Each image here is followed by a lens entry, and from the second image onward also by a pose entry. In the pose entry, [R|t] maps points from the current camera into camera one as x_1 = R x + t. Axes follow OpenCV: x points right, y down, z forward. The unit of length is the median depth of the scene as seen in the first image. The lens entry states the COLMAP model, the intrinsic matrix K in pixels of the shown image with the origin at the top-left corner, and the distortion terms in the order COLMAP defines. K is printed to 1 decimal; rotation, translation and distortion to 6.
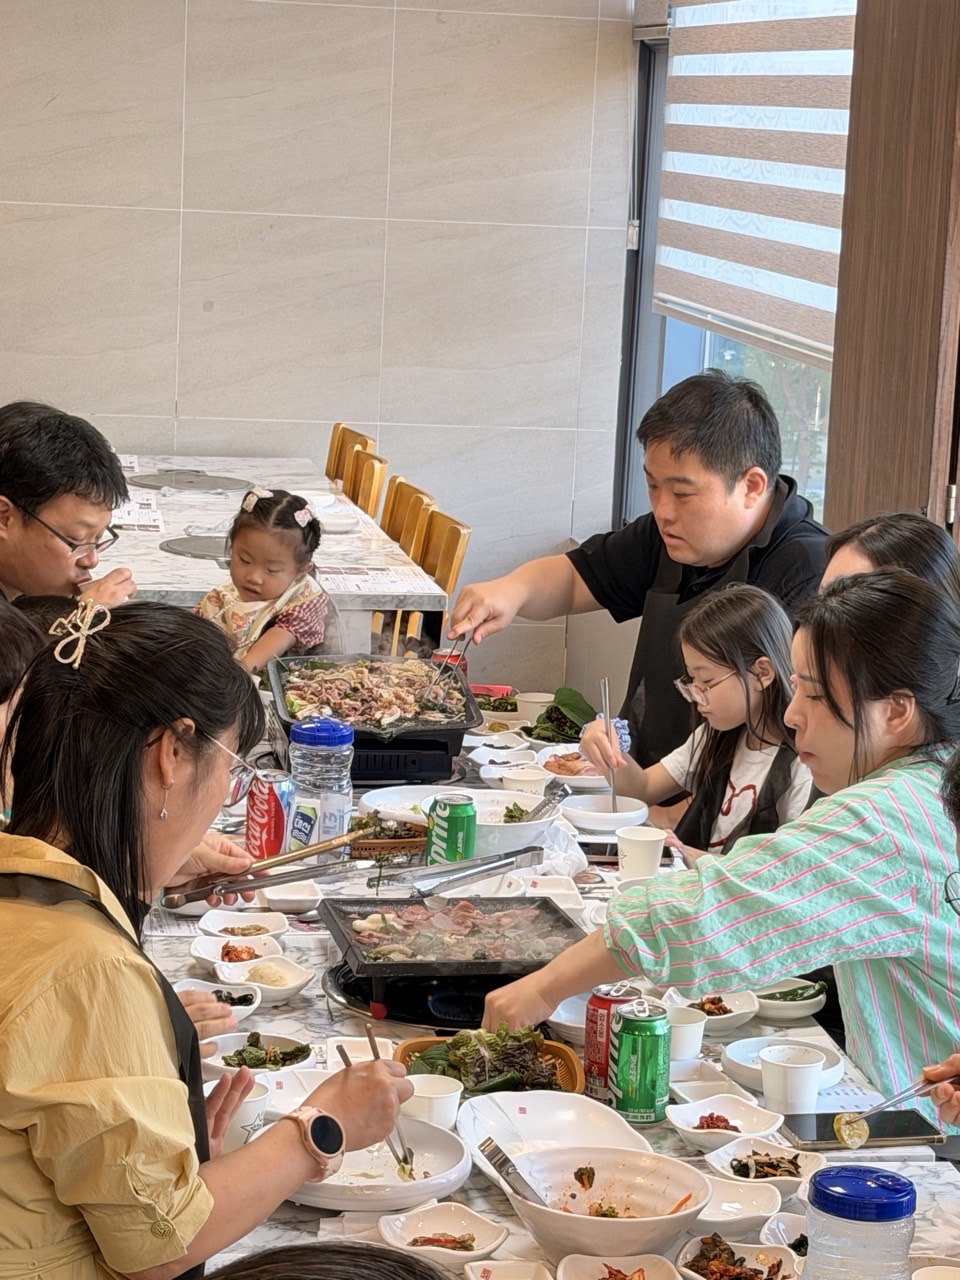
lens RADIAL K [[2941.1, 0, 480.0], [0, 2941.1, 640.0], [0, 0, 1]] dist [-0.393249, -0.131779]
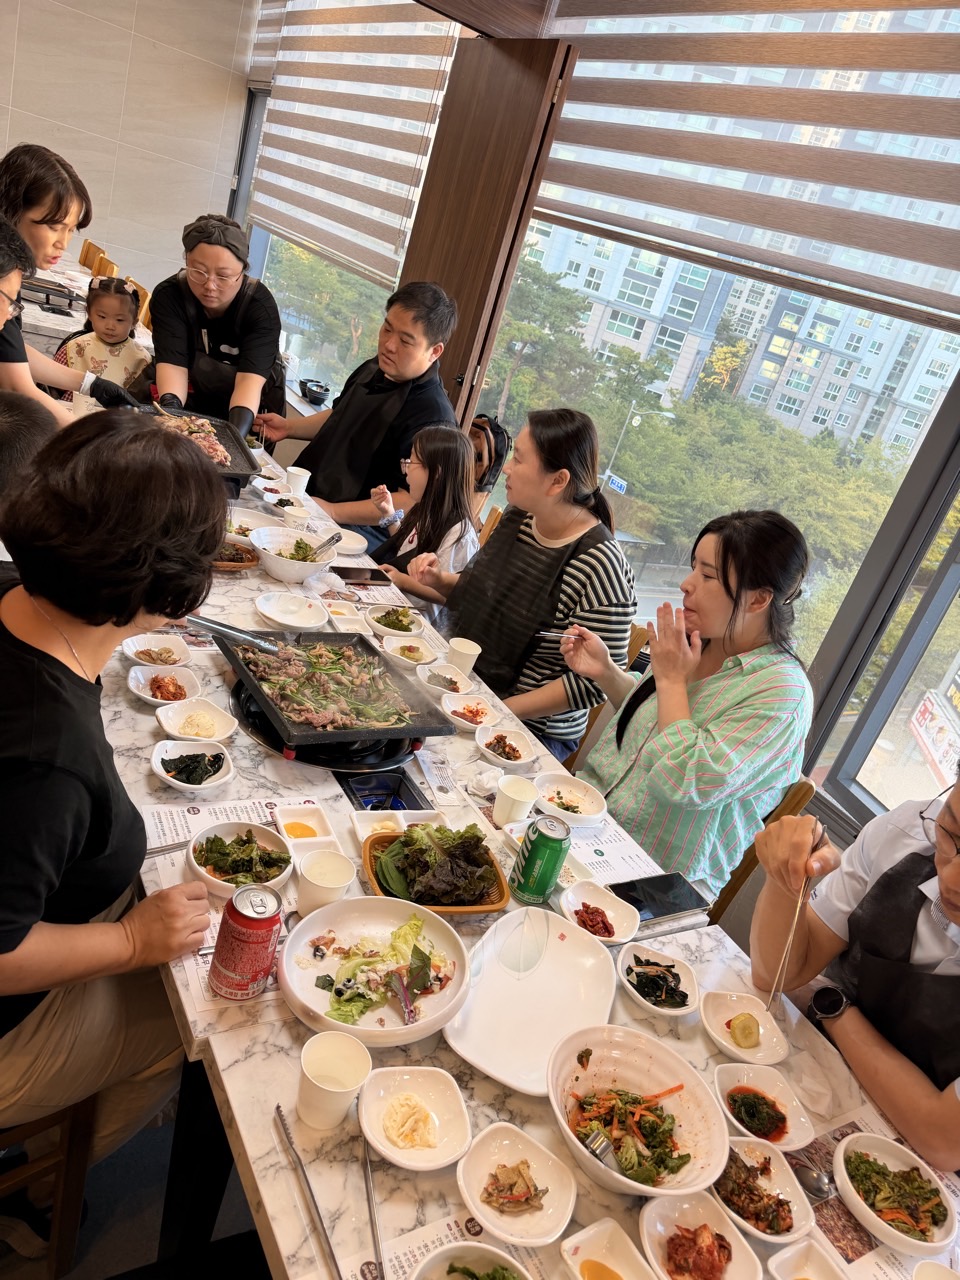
lens RADIAL K [[913.0, 0, 480.0], [0, 913.0, 640.0], [0, 0, 1]] dist [-0.002802, -0.002508]
pose [[0.906900, 0.078684, 0.413933, -0.045668], [-0.194865, 0.949357, 0.246473, -0.013519], [-0.373577, -0.304187, 0.876305, 0.220386]]
